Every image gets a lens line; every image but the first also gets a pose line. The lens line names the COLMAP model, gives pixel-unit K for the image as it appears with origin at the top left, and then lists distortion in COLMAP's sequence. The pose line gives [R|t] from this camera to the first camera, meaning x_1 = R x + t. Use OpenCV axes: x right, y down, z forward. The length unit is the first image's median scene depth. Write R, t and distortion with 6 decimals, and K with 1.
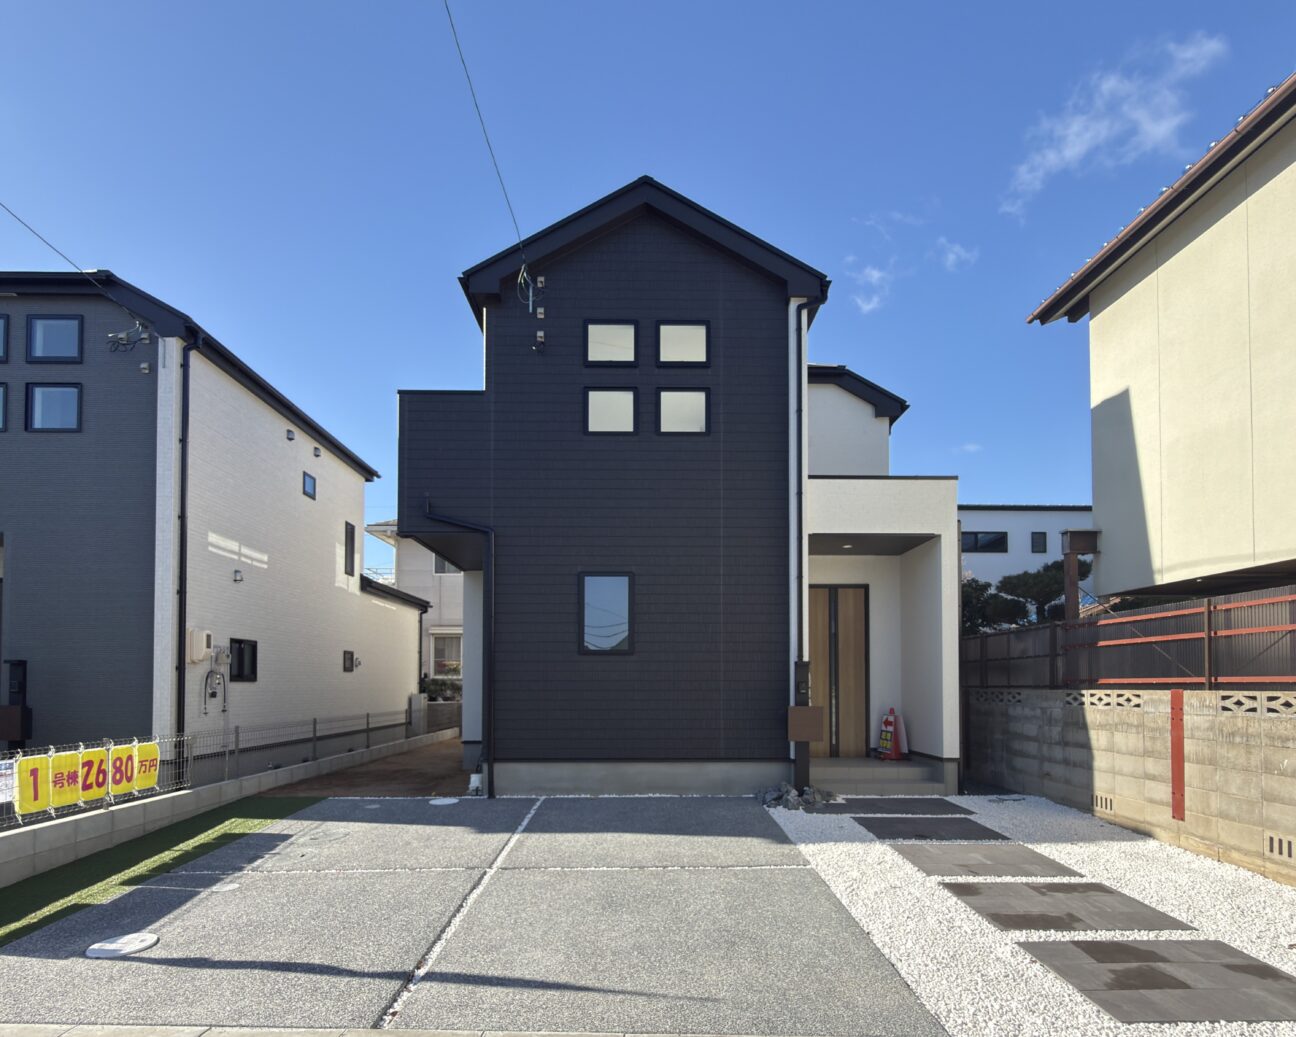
lens RADIAL K [[701.7, 0, 647.6], [0, 701.7, 669.3], [0, 0, 1]] dist [0.002194, 0.000344]
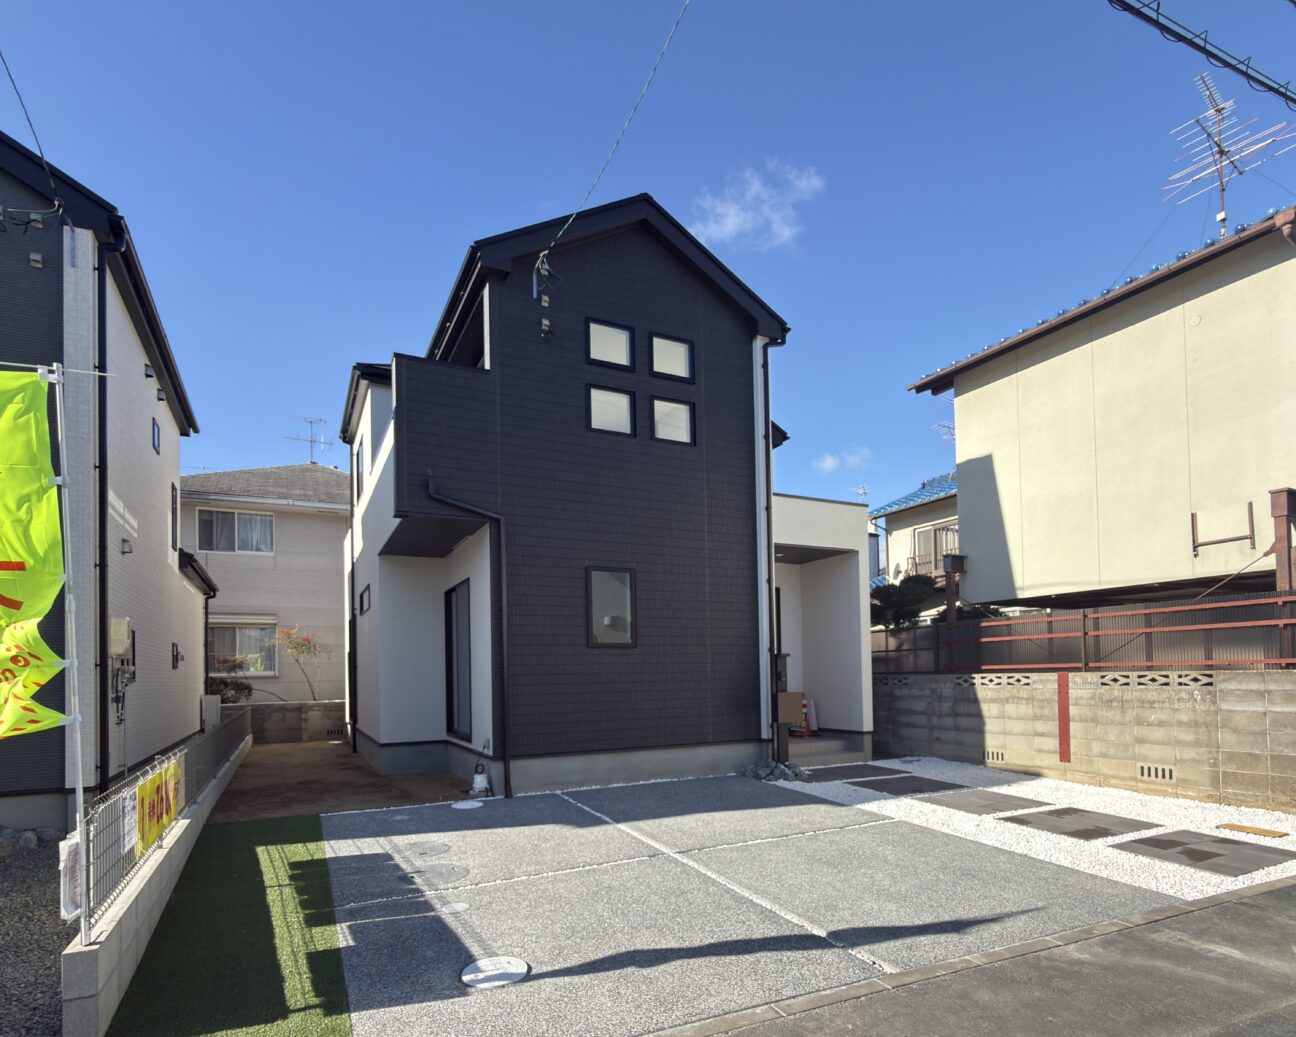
lens RADIAL K [[702.9, 0, 648.0], [0, 702.9, 661.4], [0, 0, 1]] dist [0.002396, 0.000277]
pose [[0.899155, -0.007920, 0.437558, -0.491854], [0.008894, 0.999960, -0.000179, -0.000465], [-0.437539, 0.004052, 0.899190, 0.055194]]
